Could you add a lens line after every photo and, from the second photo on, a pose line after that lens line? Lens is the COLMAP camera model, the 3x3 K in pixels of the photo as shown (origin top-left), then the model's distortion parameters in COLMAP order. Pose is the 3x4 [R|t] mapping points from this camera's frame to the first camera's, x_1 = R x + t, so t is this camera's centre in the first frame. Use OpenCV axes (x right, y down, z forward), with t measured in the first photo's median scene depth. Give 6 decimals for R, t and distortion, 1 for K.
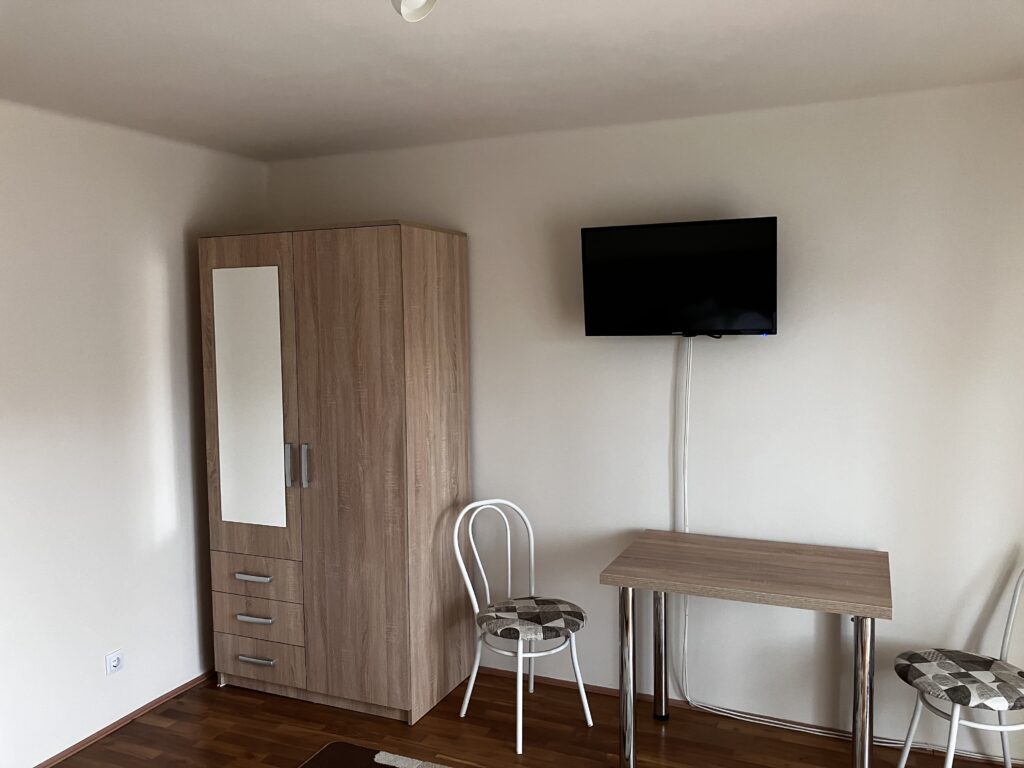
lens RADIAL K [[818.6, 0, 512.0], [0, 818.6, 384.0], [0, 0, 1]] dist [-0.004896, -0.004859]
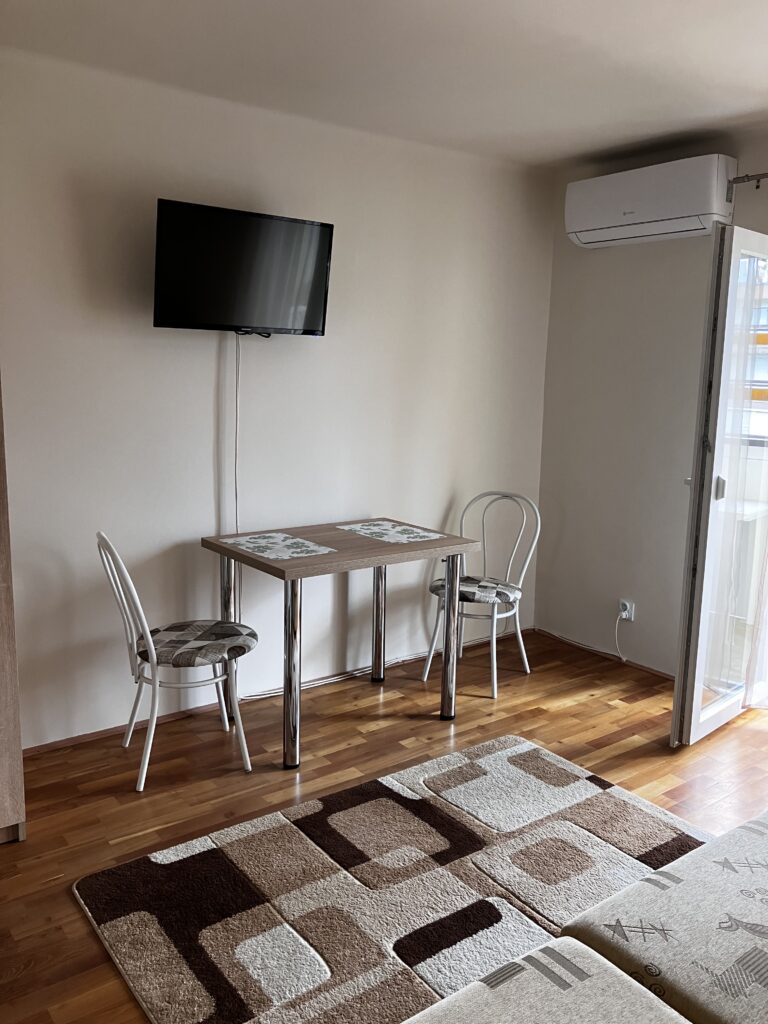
lens RADIAL K [[818.6, 0, 384.0], [0, 818.6, 512.0], [0, 0, 1]] dist [-0.004896, -0.004859]
pose [[0.497918, -0.134339, 0.856756, -0.591961], [0.028512, 0.989931, 0.138650, 0.023416], [-0.866755, -0.044609, 0.496735, 0.367496]]
